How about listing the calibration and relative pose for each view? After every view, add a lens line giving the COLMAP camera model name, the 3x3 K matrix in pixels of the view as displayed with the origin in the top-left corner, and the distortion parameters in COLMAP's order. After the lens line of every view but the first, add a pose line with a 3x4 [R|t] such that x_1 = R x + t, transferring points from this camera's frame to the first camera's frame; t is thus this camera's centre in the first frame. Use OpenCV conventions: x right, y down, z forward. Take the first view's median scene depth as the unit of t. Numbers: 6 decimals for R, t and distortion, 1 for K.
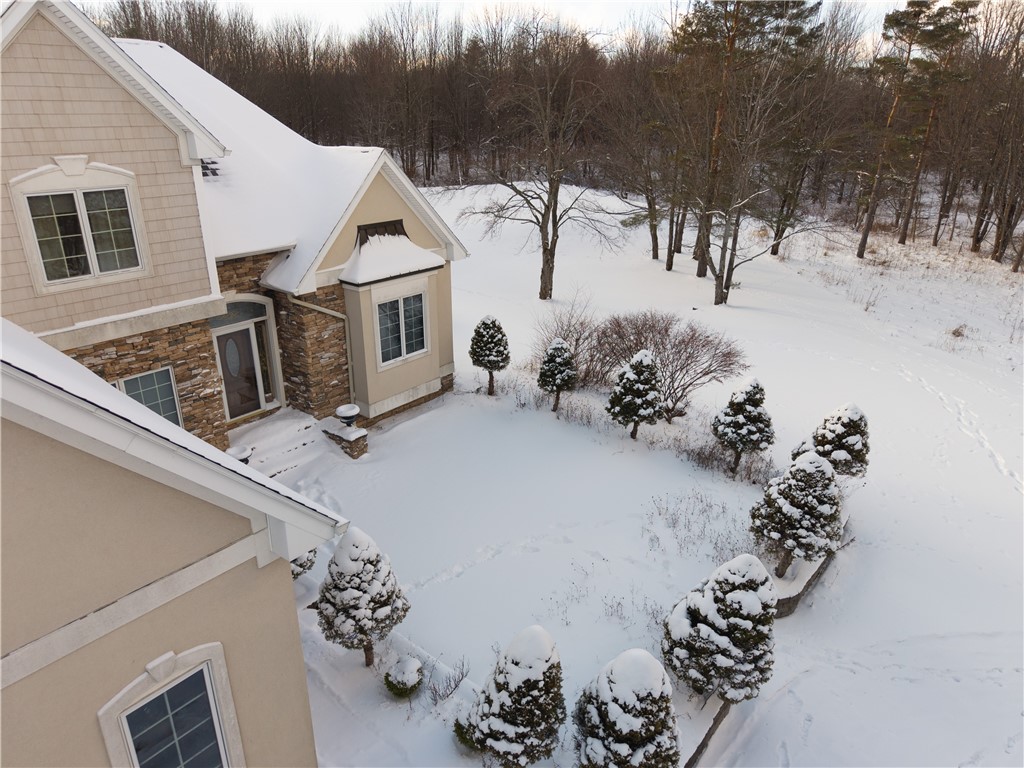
lens RADIAL K [[690.4, 0, 512.8], [0, 690.4, 383.9], [0, 0, 1]] dist [-0.000951, -0.002350]
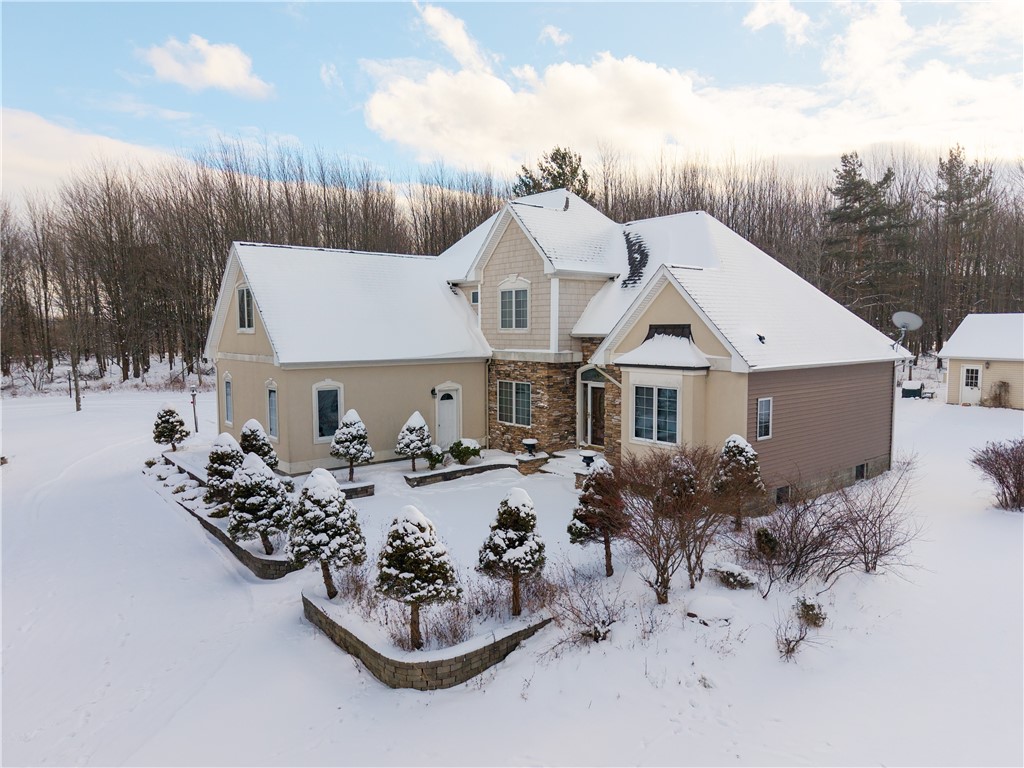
lens RADIAL K [[690.4, 0, 512.1], [0, 690.4, 385.5], [0, 0, 1]] dist [-0.000951, -0.002350]
pose [[-0.219282, 0.062540, -0.973655, 1.028315], [-0.367140, 0.919304, 0.141734, -0.206789], [0.903949, 0.388547, -0.178626, 1.009939]]
